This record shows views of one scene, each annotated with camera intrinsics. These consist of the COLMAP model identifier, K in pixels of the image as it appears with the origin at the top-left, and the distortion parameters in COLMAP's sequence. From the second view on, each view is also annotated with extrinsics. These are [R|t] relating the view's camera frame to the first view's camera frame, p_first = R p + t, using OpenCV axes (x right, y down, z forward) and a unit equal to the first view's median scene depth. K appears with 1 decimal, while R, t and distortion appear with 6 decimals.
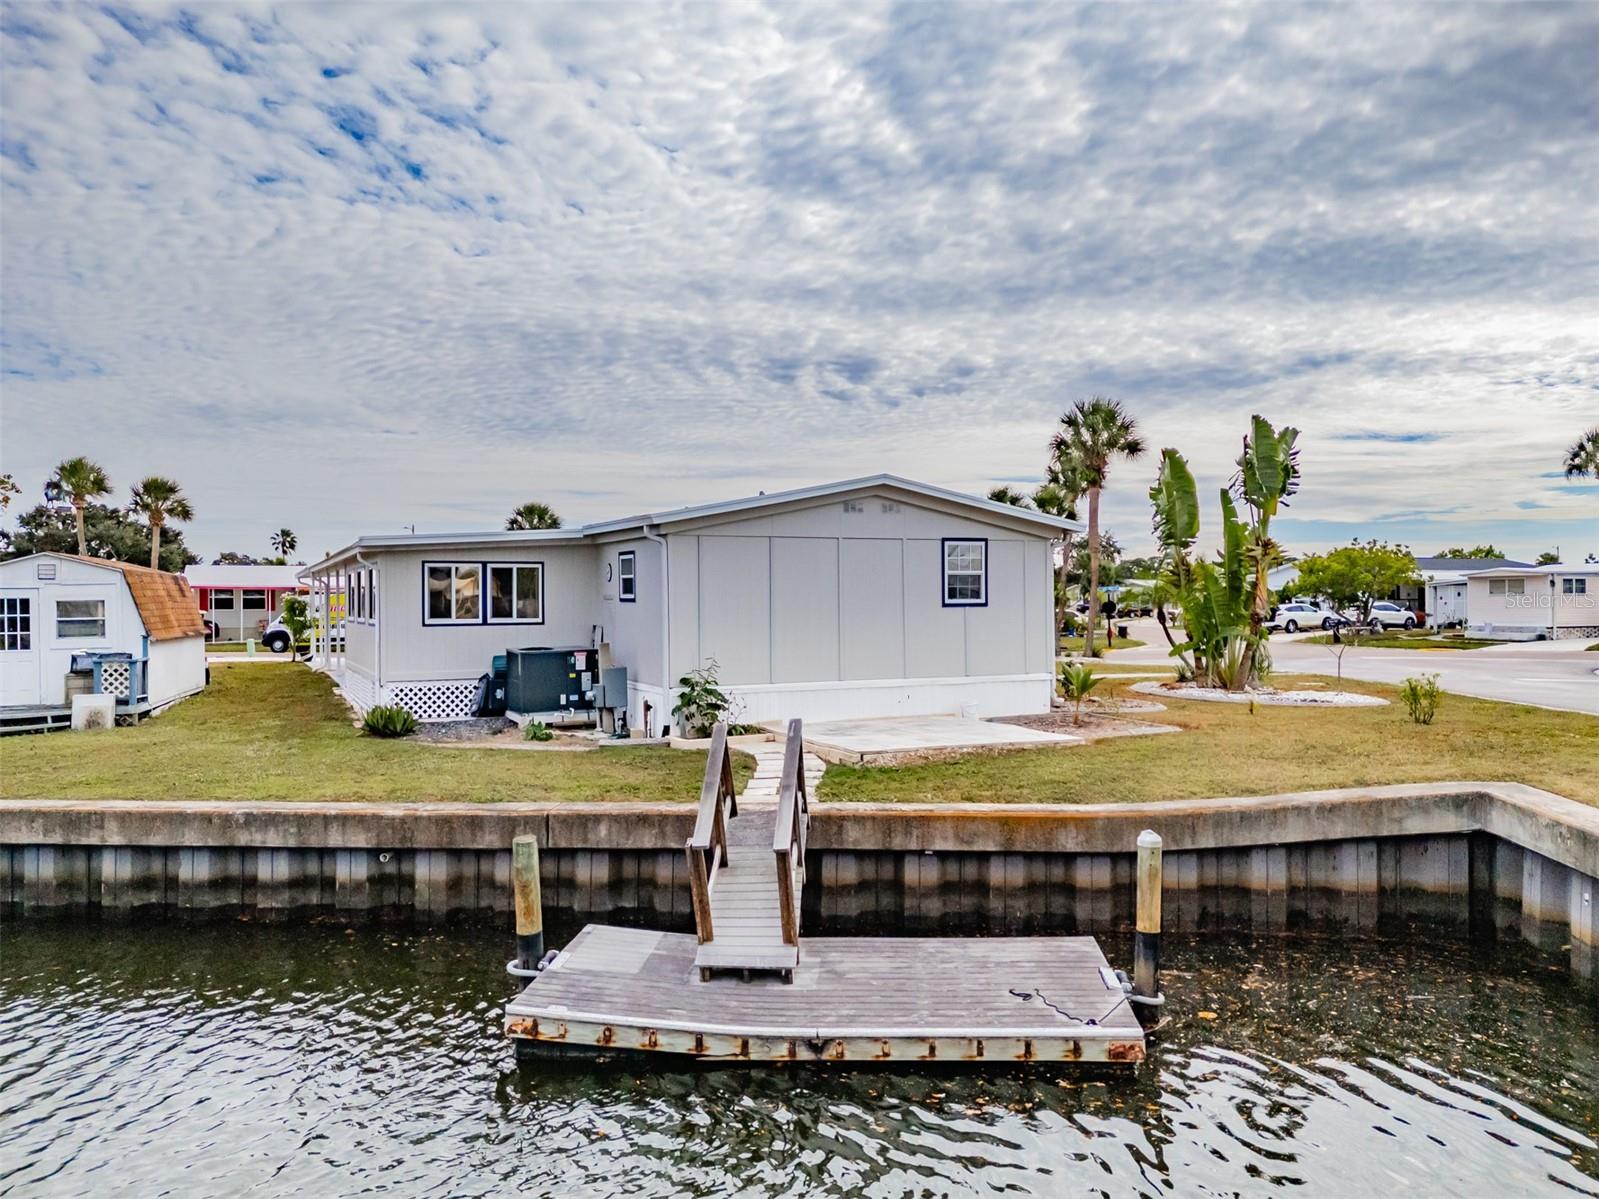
lens RADIAL K [[1189.5, 0, 825.5], [0, 1189.5, 627.2], [0, 0, 1]] dist [0.068871, -0.070664]
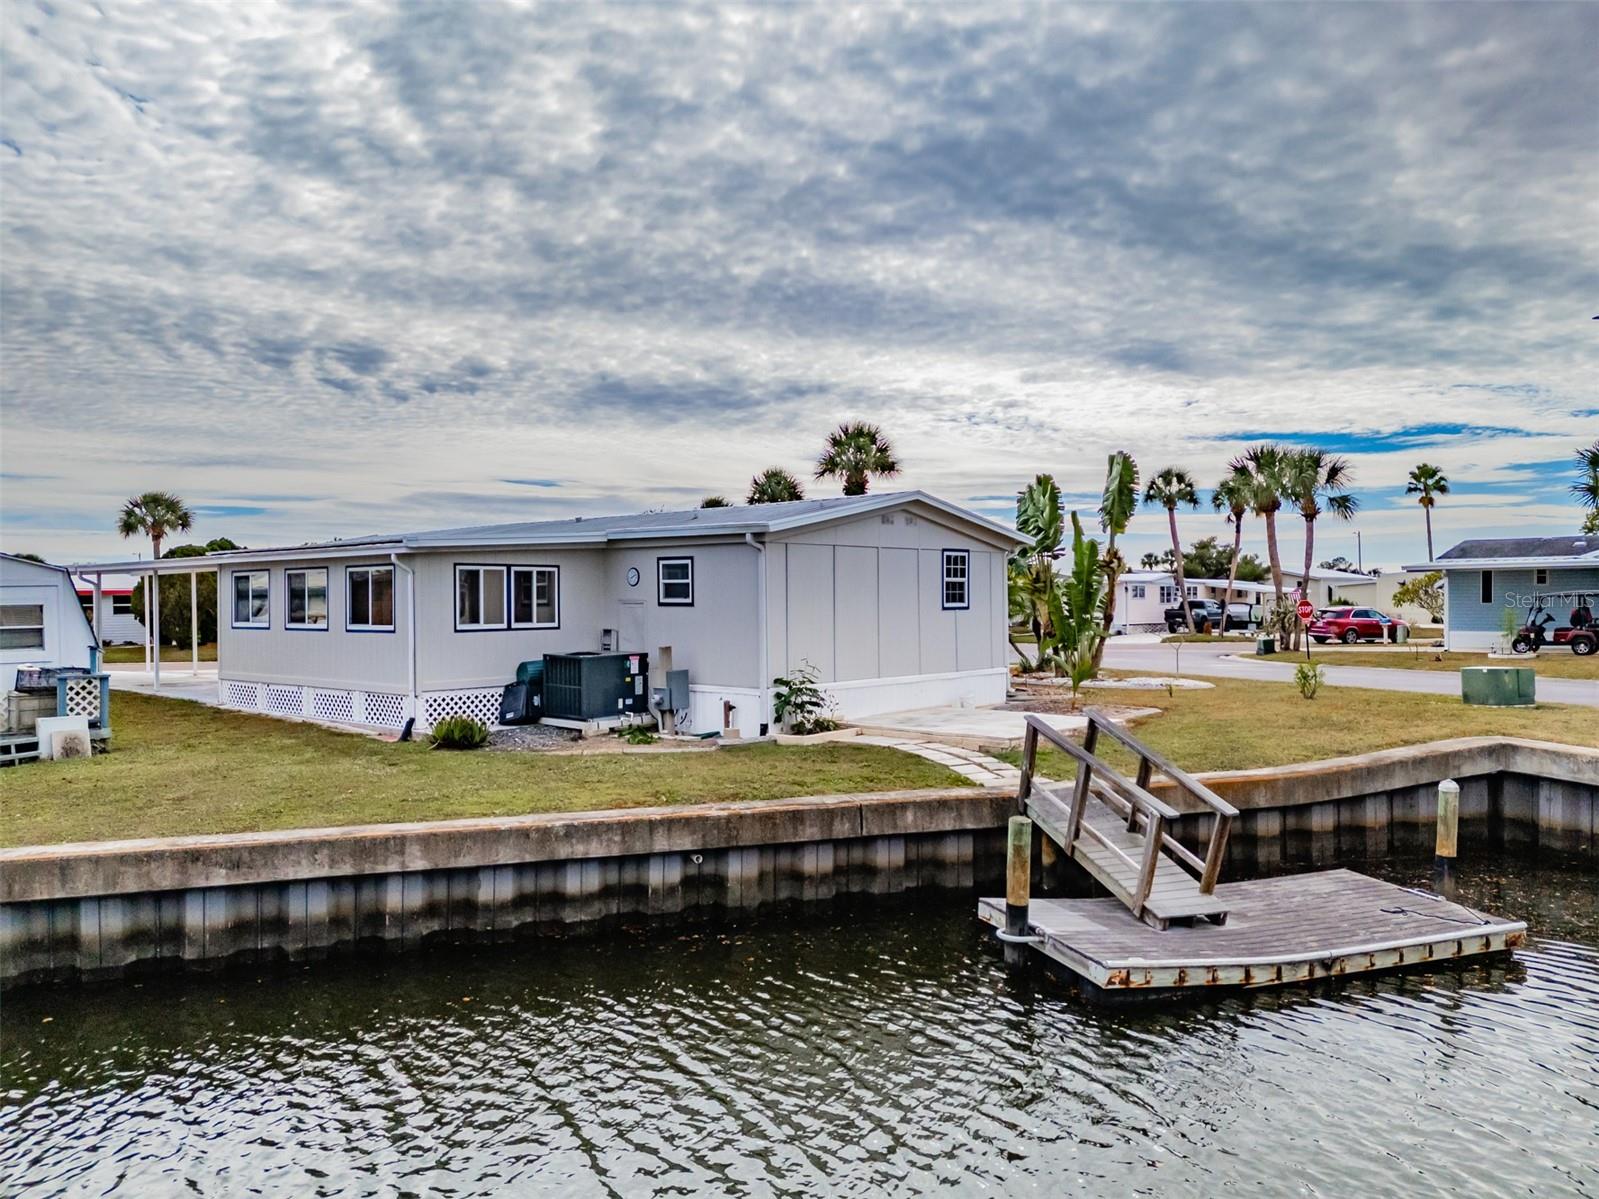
lens RADIAL K [[1159.8, 0, 826.6], [0, 1159.8, 597.7], [0, 0, 1]] dist [0.072320, -0.066289]
pose [[0.920943, 0.001413, 0.389695, -0.452822], [0.008890, 0.999657, -0.024635, -0.002644], [-0.389596, 0.026152, 0.920614, 0.032306]]
